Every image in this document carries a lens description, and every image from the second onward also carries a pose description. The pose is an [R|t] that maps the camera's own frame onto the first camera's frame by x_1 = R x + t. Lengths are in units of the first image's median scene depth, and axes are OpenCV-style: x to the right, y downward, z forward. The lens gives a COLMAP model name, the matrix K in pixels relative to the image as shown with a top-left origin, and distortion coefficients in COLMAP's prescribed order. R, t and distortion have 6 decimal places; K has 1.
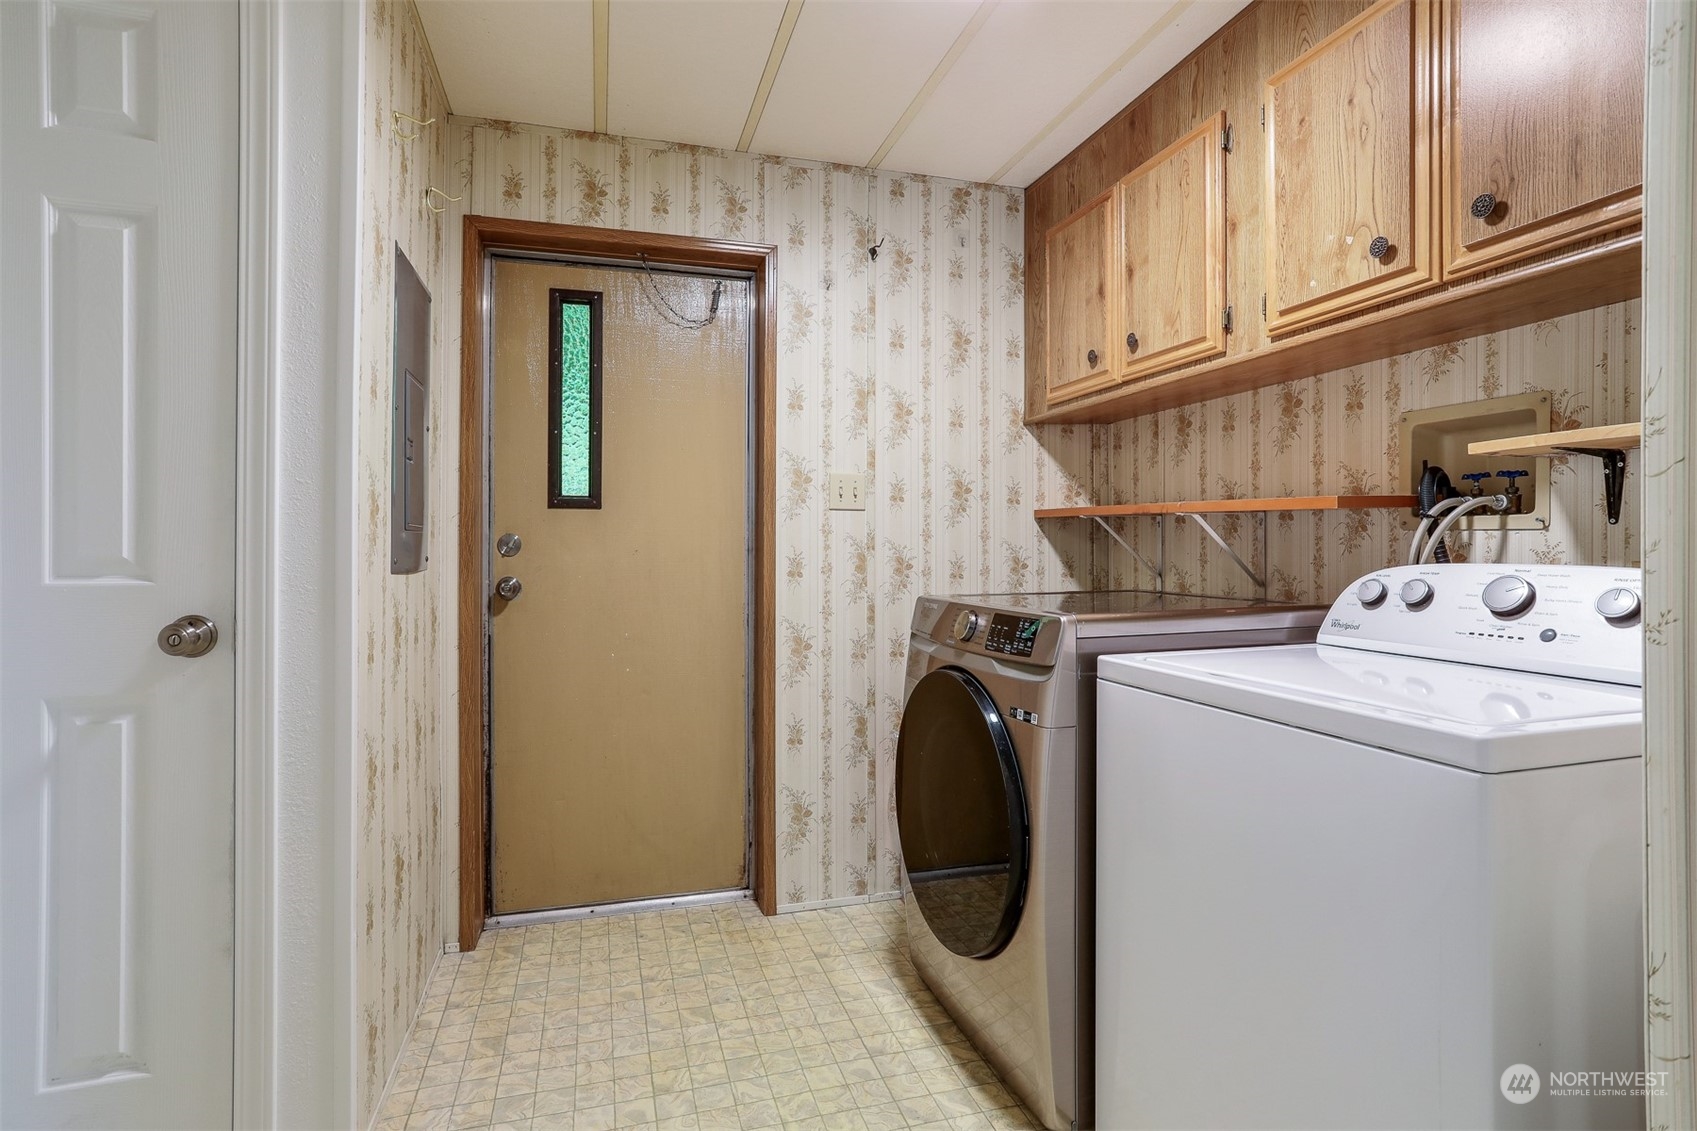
lens RADIAL K [[856.4, 0, 858.7], [0, 856.4, 558.0], [0, 0, 1]] dist [-0.056330, 0.038682]
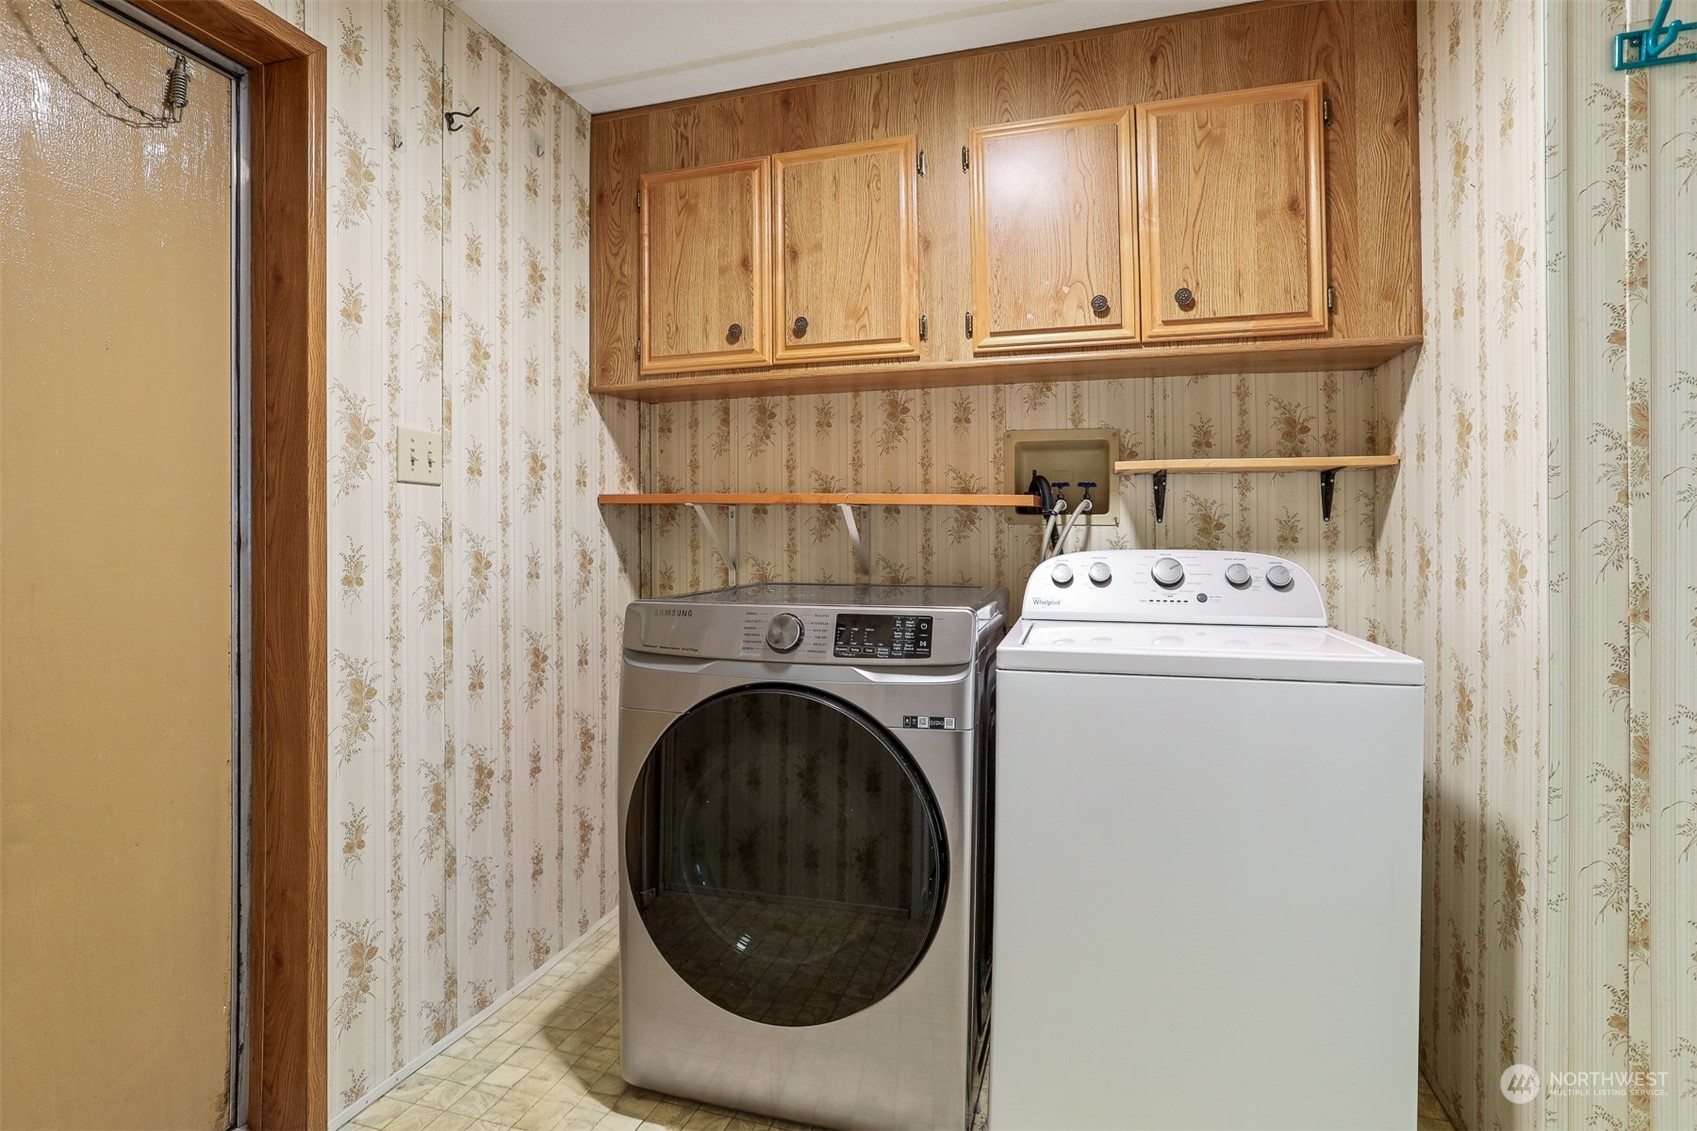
lens RADIAL K [[848.0, 0, 851.0], [0, 848.0, 545.6], [0, 0, 1]] dist [-0.083573, 0.057394]
pose [[0.553867, -0.006972, 0.832576, -0.376149], [0.011155, 0.999937, 0.000953, -0.003794], [-0.832530, 0.008759, 0.553910, 0.353458]]
